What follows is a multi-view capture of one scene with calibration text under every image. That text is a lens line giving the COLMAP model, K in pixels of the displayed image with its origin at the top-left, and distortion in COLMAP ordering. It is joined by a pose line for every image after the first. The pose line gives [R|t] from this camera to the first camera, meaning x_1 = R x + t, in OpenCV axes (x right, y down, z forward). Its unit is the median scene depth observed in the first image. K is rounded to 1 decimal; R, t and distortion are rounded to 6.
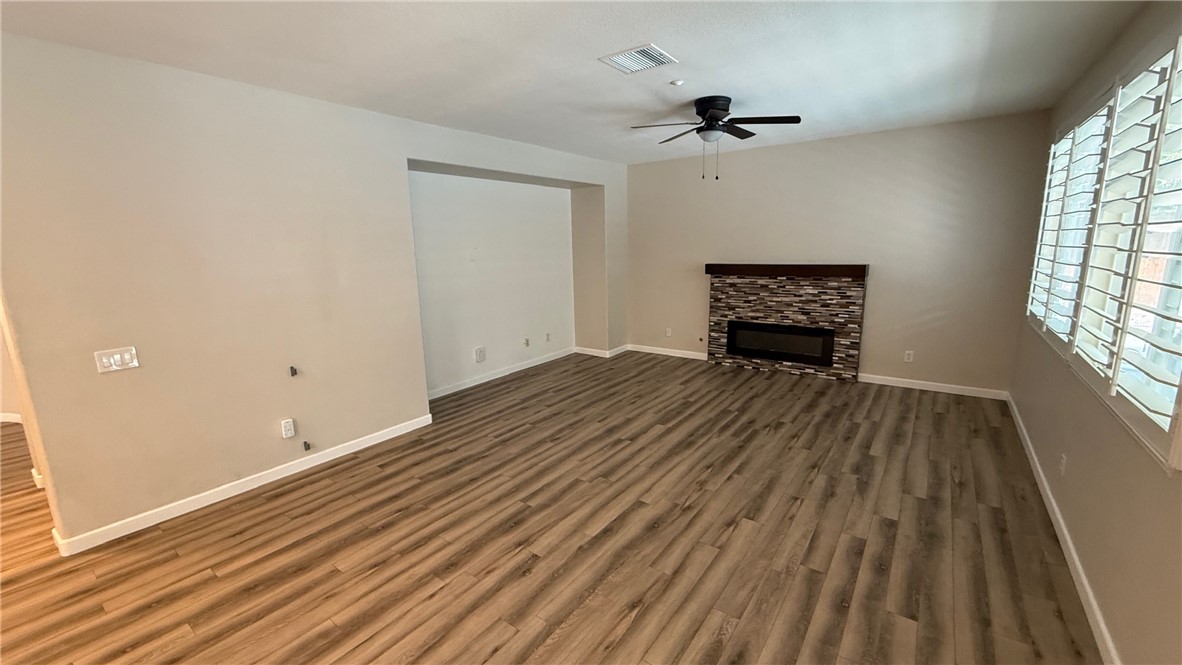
lens RADIAL K [[472.5, 0, 590.1], [0, 472.5, 338.0], [0, 0, 1]] dist [-0.000416, -0.000031]
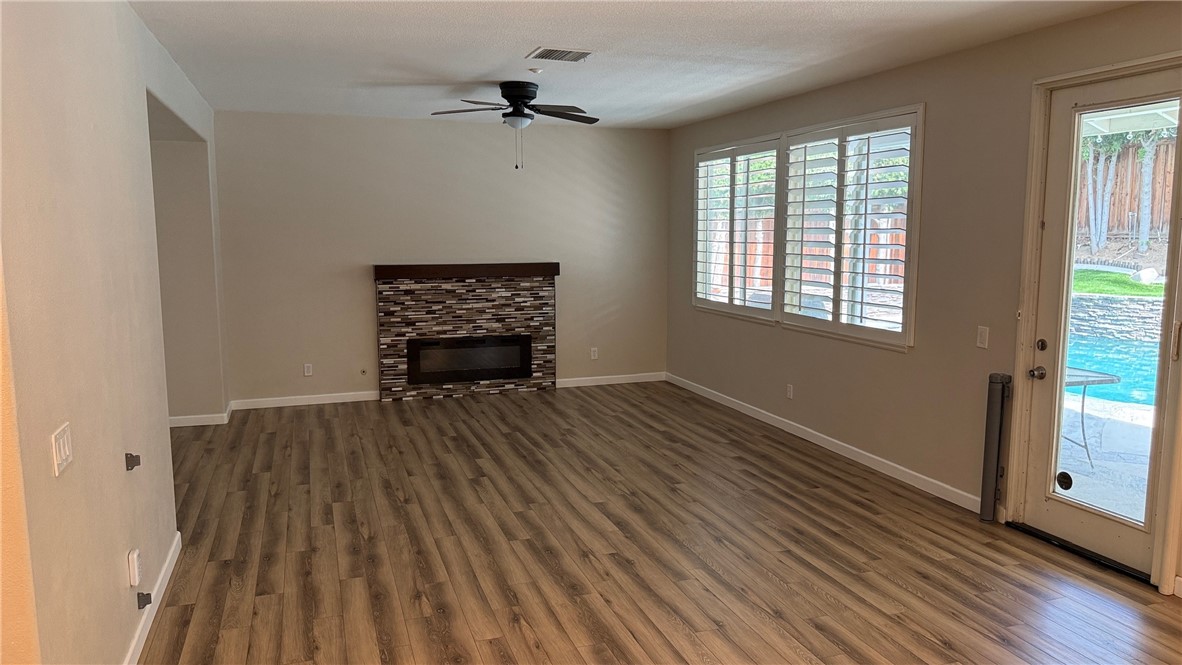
lens RADIAL K [[823.7, 0, 588.4], [0, 823.7, 338.2], [0, 0, 1]] dist [0.065944, -0.010462]
pose [[0.576888, -0.087750, 0.812096, -0.892168], [0.154831, 0.987936, -0.003238, 0.014035], [-0.802015, 0.127606, 0.583514, -0.002432]]
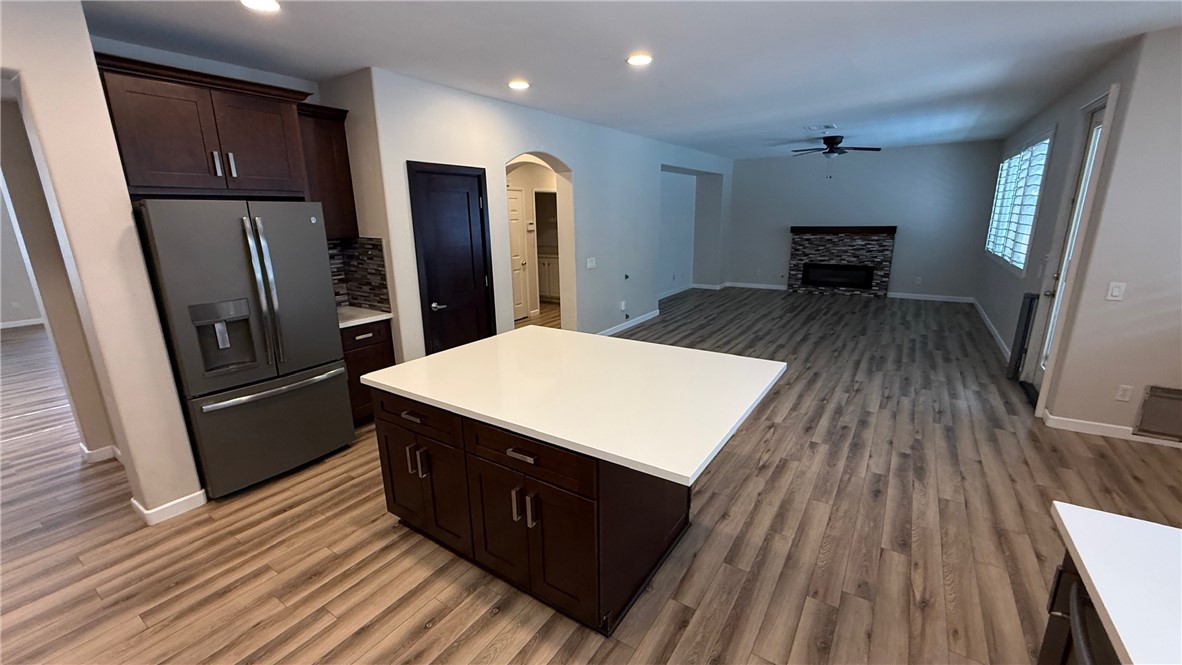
lens RADIAL K [[472.5, 0, 589.9], [0, 472.5, 336.4], [0, 0, 1]] dist [-0.000416, -0.000031]
pose [[0.998973, -0.007179, 0.044743, -0.714664], [0.004845, 0.998632, 0.052061, 0.177553], [-0.045055, -0.051790, 0.997641, -0.799810]]
